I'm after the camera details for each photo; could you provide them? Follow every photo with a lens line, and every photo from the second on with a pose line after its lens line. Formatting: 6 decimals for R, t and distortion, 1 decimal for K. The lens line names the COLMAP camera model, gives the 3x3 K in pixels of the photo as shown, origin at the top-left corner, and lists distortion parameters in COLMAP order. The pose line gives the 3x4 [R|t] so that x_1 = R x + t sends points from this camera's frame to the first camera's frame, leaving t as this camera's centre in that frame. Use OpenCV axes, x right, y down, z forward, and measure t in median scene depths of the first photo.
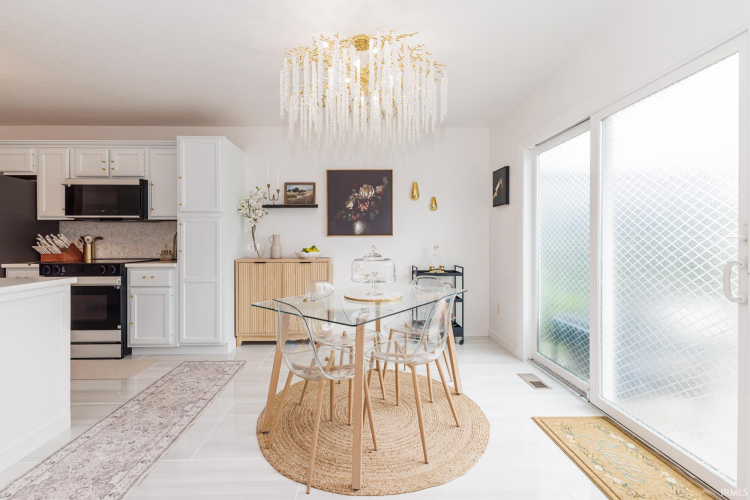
lens RADIAL K [[324.5, 0, 369.2], [0, 324.5, 242.8], [0, 0, 1]] dist [0.002908, 0.000007]
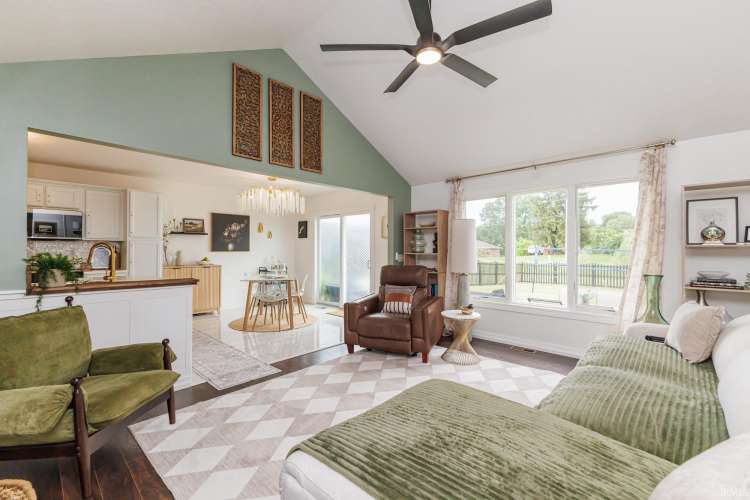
lens RADIAL K [[324.5, 0, 379.2], [0, 324.5, 249.1], [0, 0, 1]] dist [0.002908, 0.000007]
pose [[0.674237, 0.002735, 0.738510, -0.832101], [0.000560, 0.999991, -0.004215, -0.027871], [-0.738515, 0.003255, 0.674229, -0.828077]]
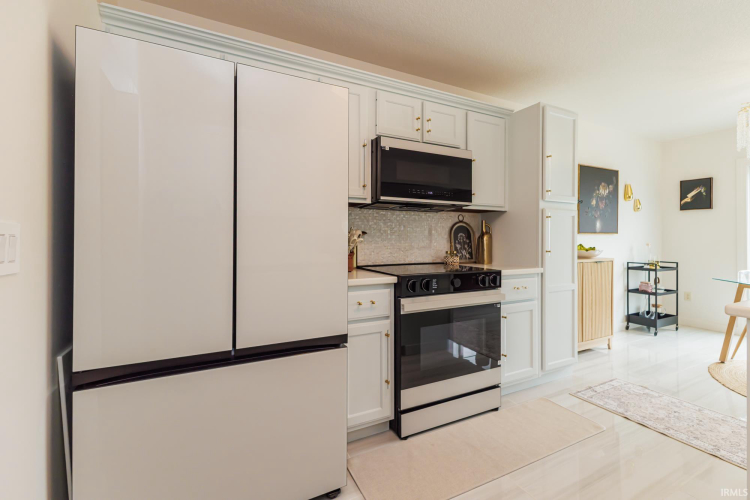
lens RADIAL K [[324.5, 0, 370.9], [0, 324.5, 236.1], [0, 0, 1]] dist [0.002908, 0.000007]
pose [[0.898065, 0.007215, 0.439803, -1.148881], [-0.001357, 0.999906, -0.013633, -0.000254], [-0.439860, 0.011646, 0.897991, 0.434663]]
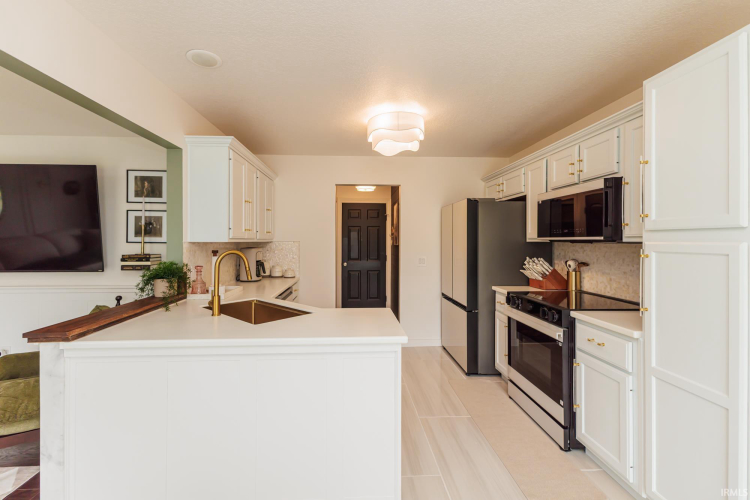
lens RADIAL K [[324.5, 0, 368.0], [0, 324.5, 239.0], [0, 0, 1]] dist [0.002908, 0.000007]
pose [[0.012092, -0.002386, -0.999924, -0.077828], [-0.009813, 0.999949, -0.002505, -0.068991], [0.999879, 0.009843, 0.012068, 0.507108]]
